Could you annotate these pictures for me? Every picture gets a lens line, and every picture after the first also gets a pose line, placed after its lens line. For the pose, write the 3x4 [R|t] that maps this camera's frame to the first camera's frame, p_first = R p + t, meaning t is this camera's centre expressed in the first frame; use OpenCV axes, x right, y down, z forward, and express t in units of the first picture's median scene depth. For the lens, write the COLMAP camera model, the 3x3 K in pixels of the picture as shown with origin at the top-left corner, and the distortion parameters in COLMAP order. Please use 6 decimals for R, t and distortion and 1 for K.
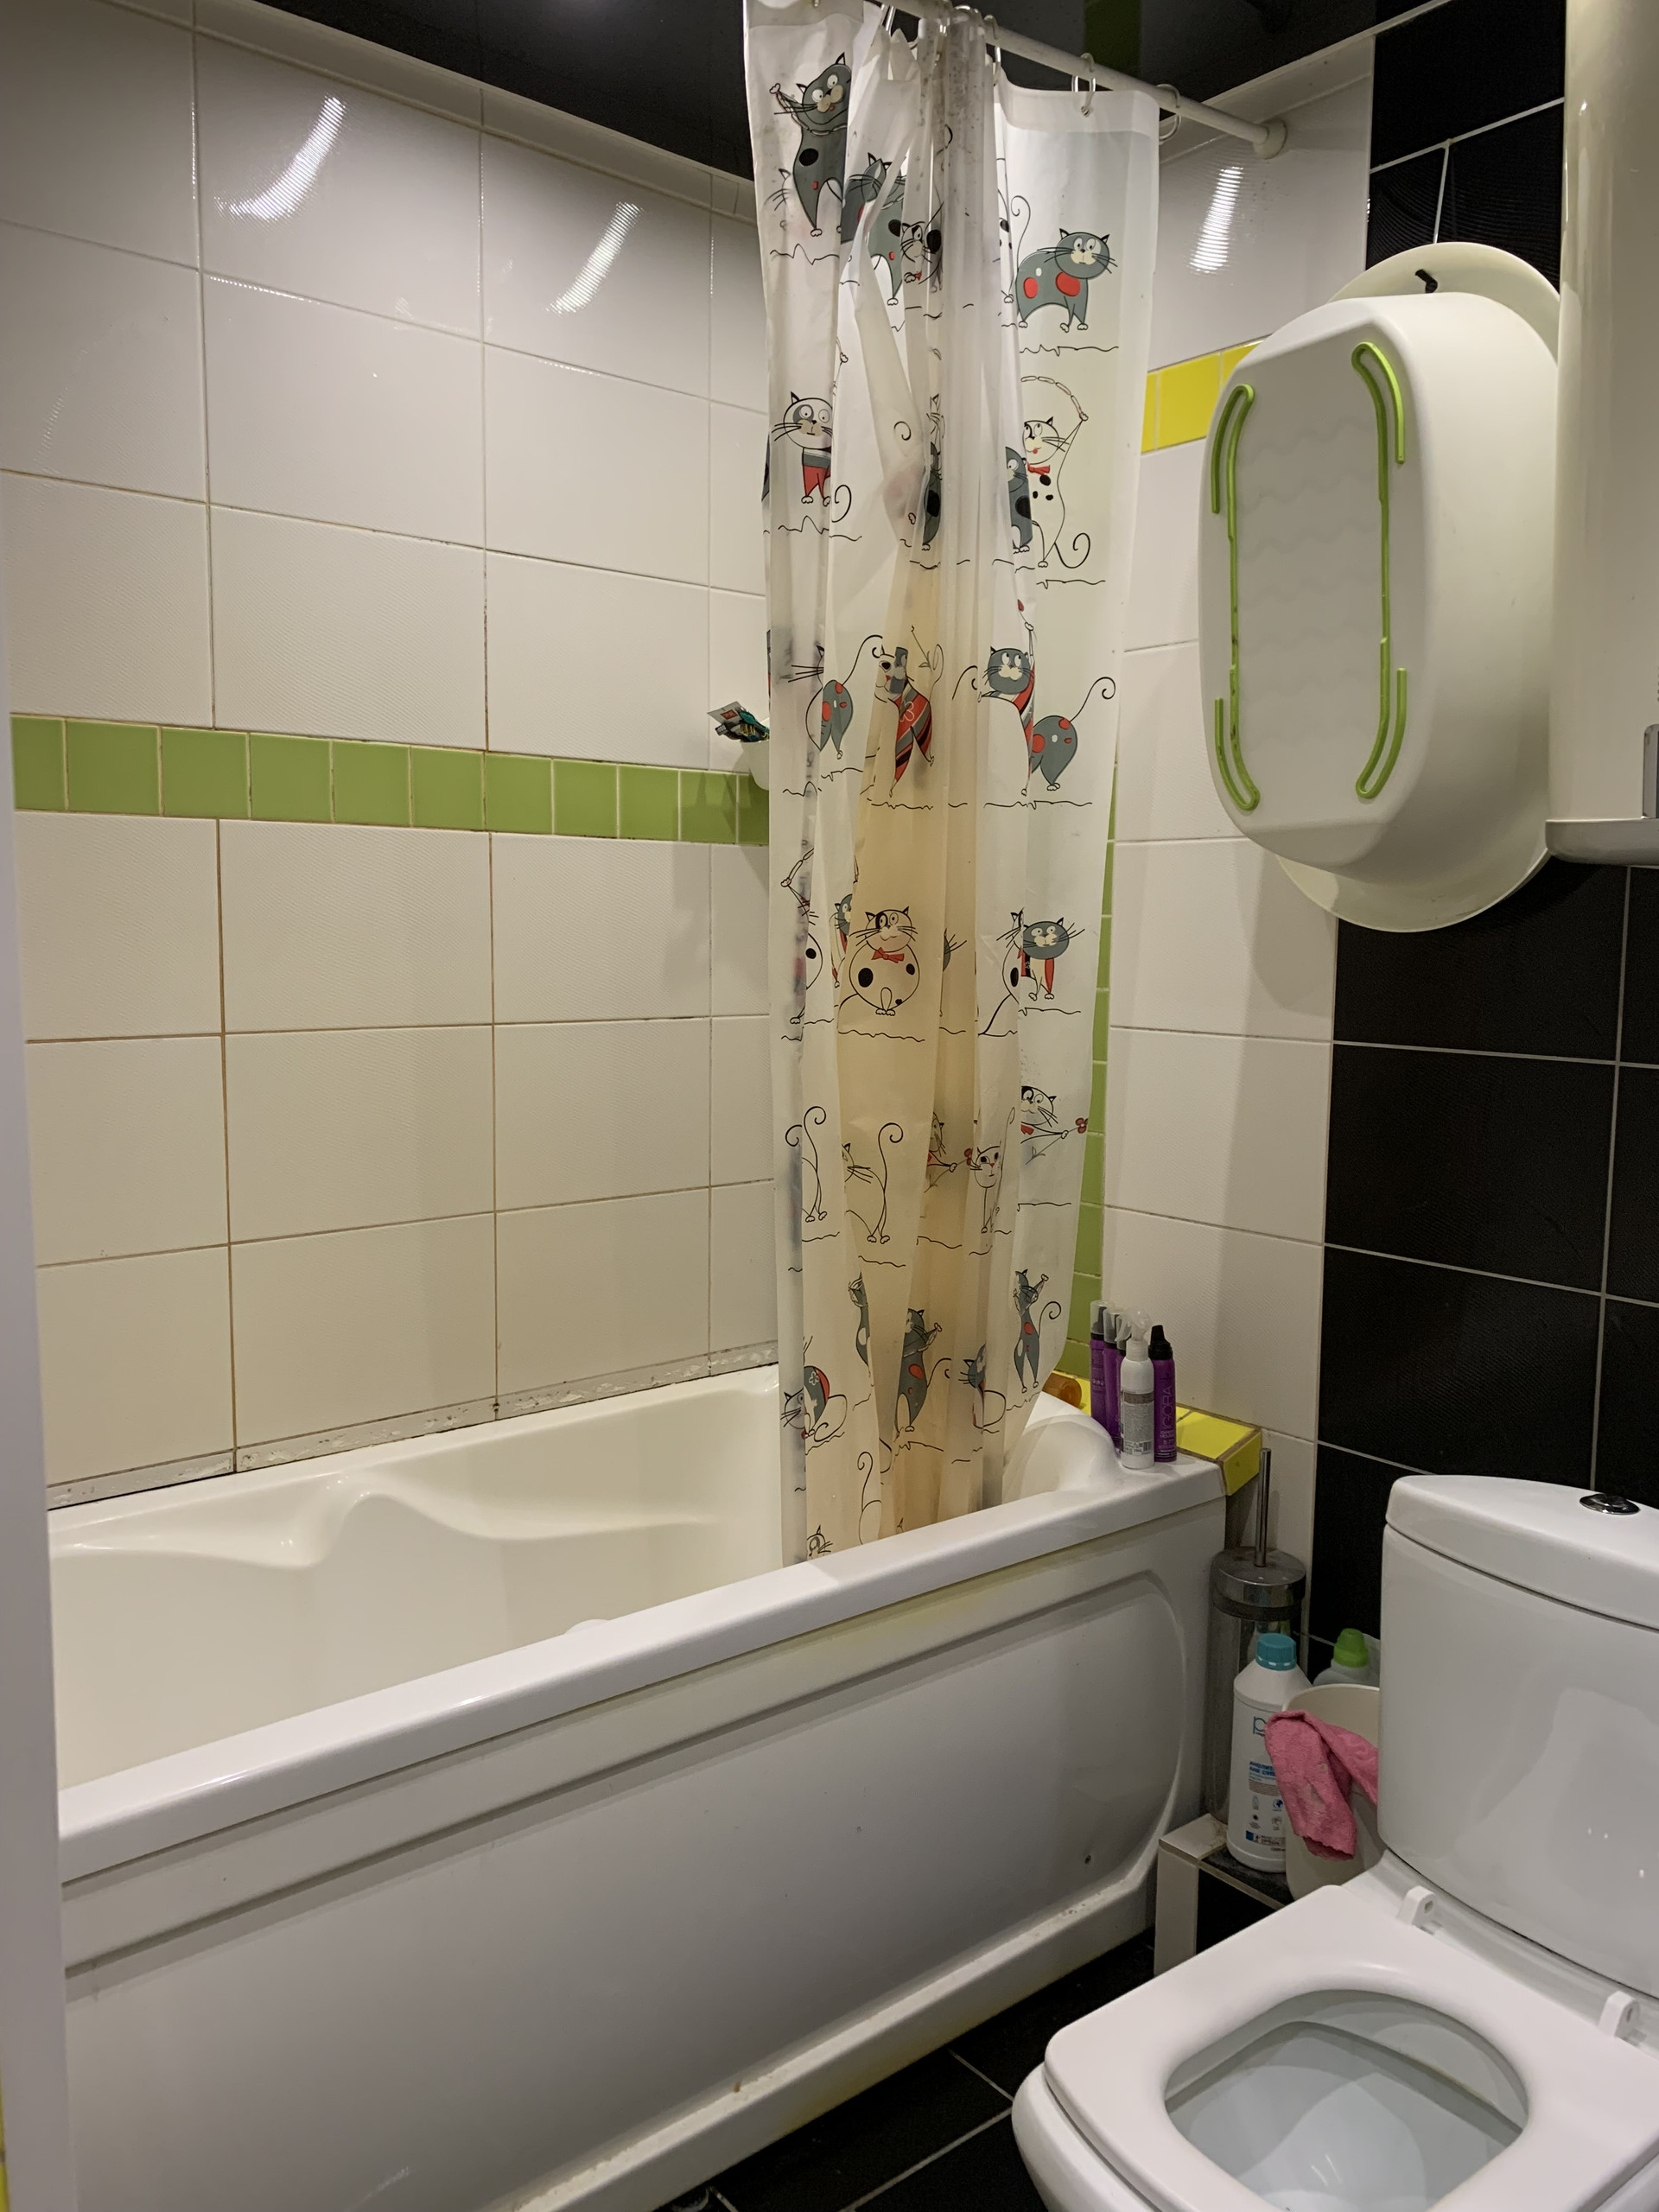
lens RADIAL K [[1693.4, 0, 834.9], [0, 1693.4, 1093.4], [0, 0, 1]] dist [0.003789, -0.001876]
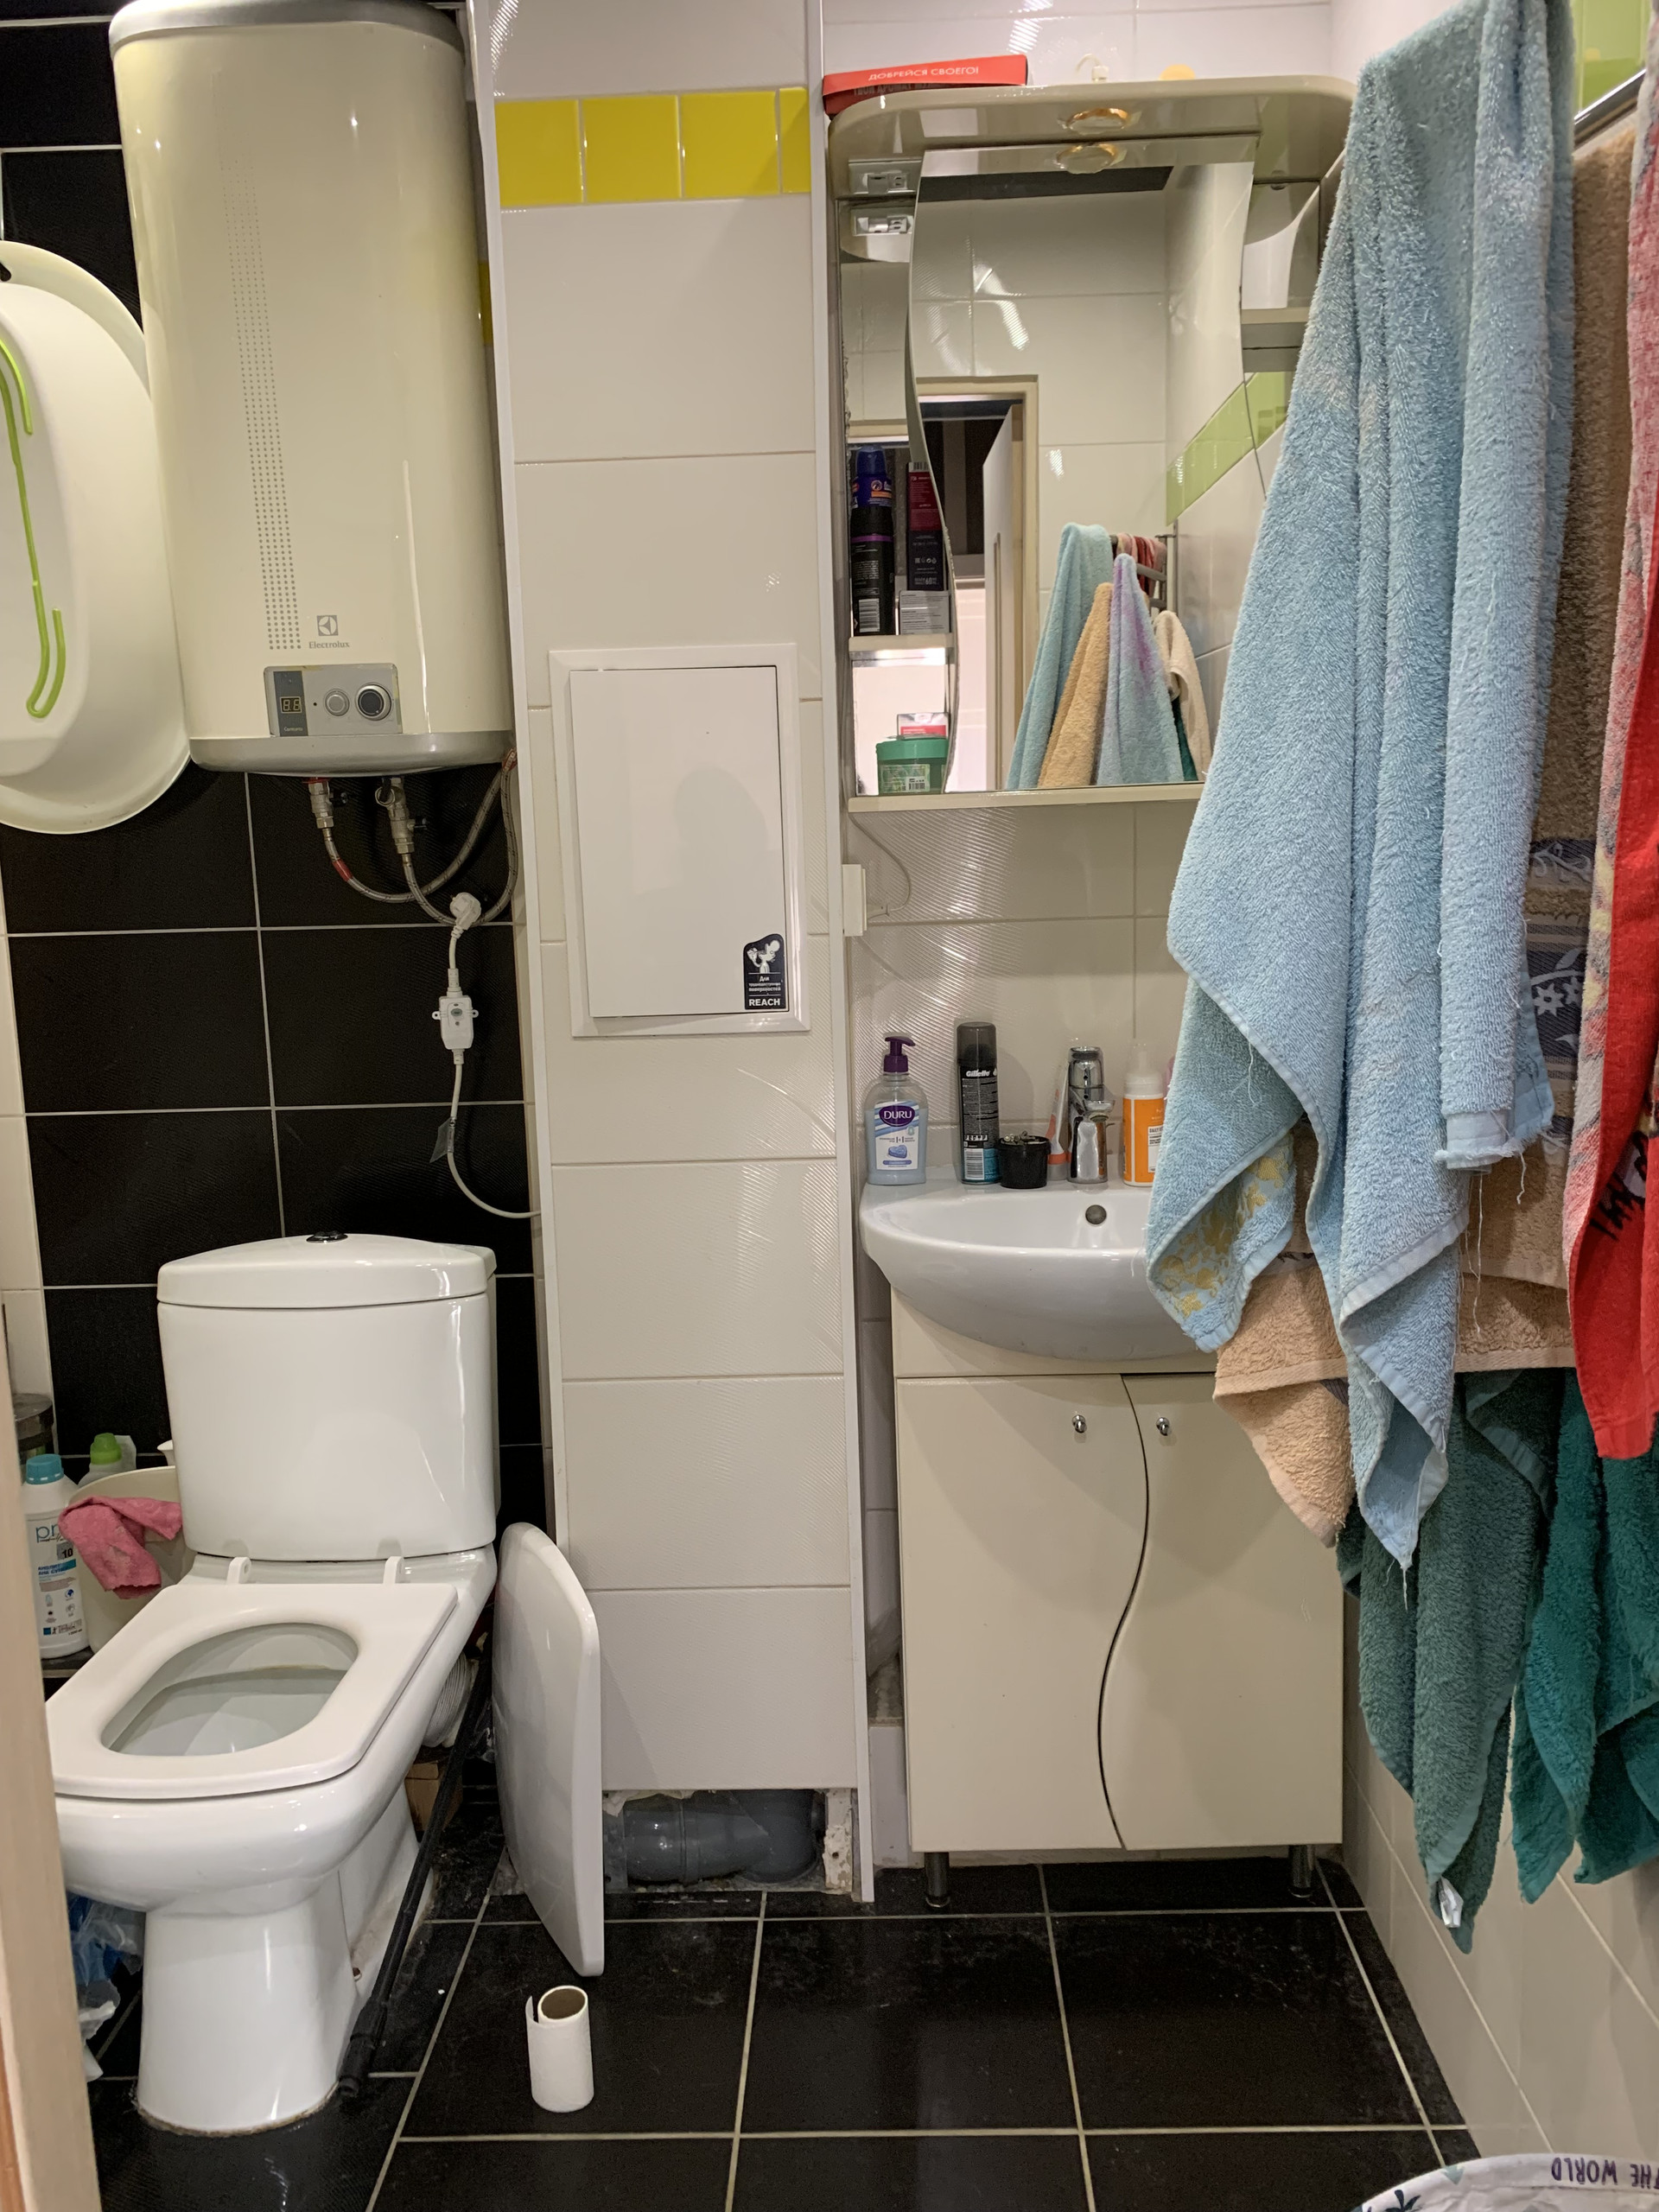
lens RADIAL K [[1693.4, 0, 834.9], [0, 1693.4, 1093.4], [0, 0, 1]] dist [0.003789, -0.001876]
pose [[0.656693, -0.142657, 0.740542, -0.230441], [0.113212, 0.989467, 0.090216, 0.041003], [-0.745612, 0.024595, 0.665926, -0.191183]]
